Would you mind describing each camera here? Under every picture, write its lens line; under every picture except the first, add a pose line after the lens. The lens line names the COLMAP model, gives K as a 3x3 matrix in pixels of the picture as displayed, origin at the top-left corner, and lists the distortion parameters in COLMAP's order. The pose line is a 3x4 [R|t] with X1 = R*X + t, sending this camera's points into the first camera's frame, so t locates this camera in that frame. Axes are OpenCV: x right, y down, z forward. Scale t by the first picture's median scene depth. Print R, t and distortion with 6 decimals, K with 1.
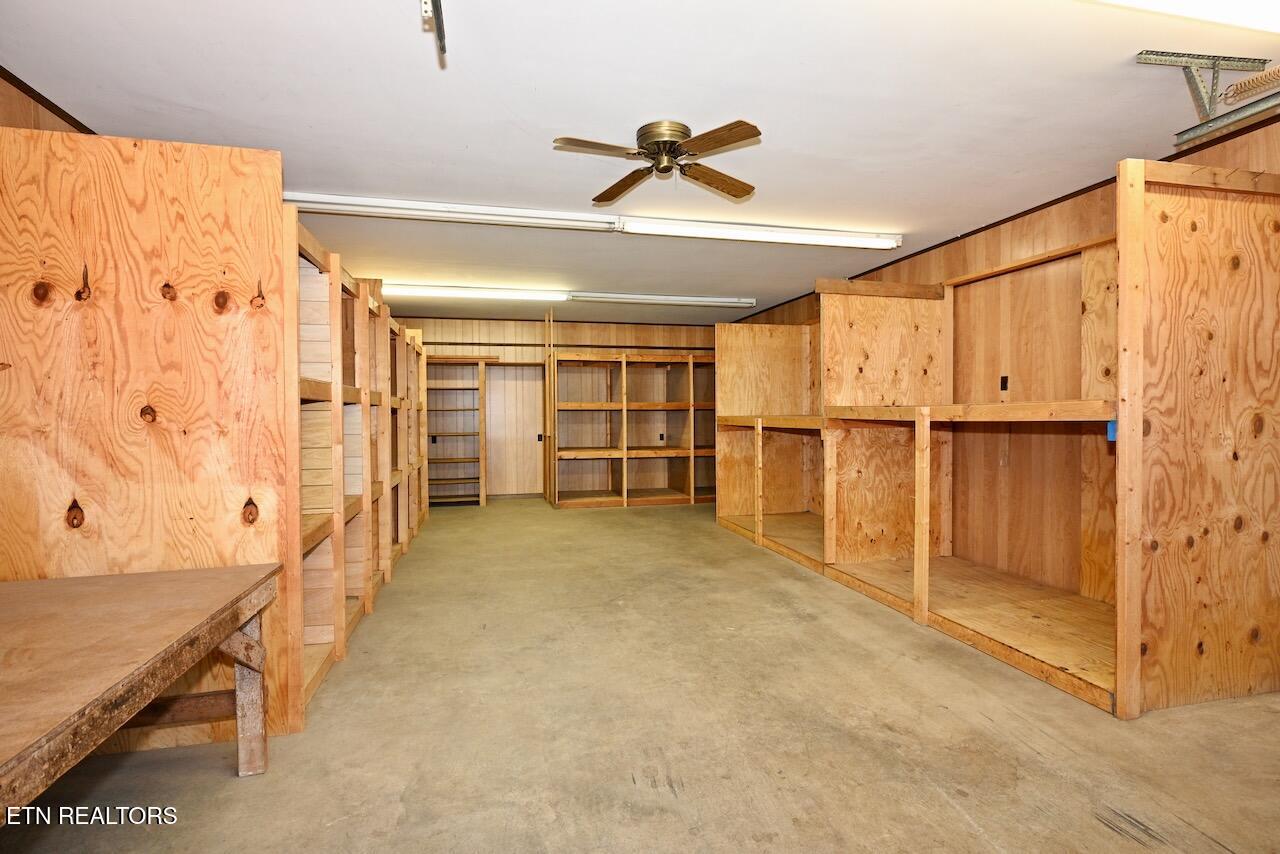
lens RADIAL K [[616.4, 0, 640.0], [0, 616.4, 427.0], [0, 0, 1]] dist [-0.002287, 0.001191]
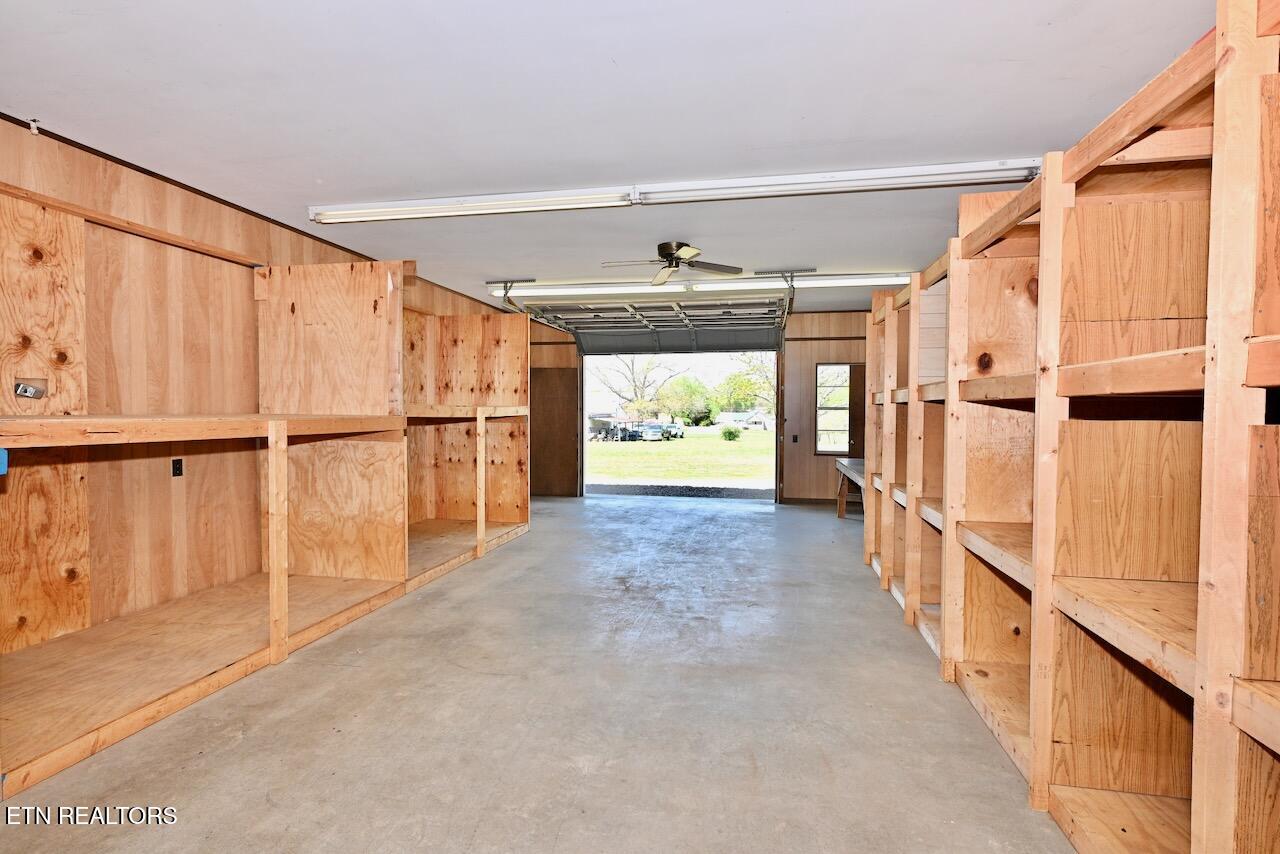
lens RADIAL K [[667.7, 0, 640.0], [0, 667.7, 427.0], [0, 0, 1]] dist [-0.004102, -0.000054]
pose [[-0.913594, -0.011649, 0.406461, -0.409605], [0.007799, 0.998904, 0.046157, -0.044054], [-0.406553, 0.045338, -0.912502, 1.776969]]
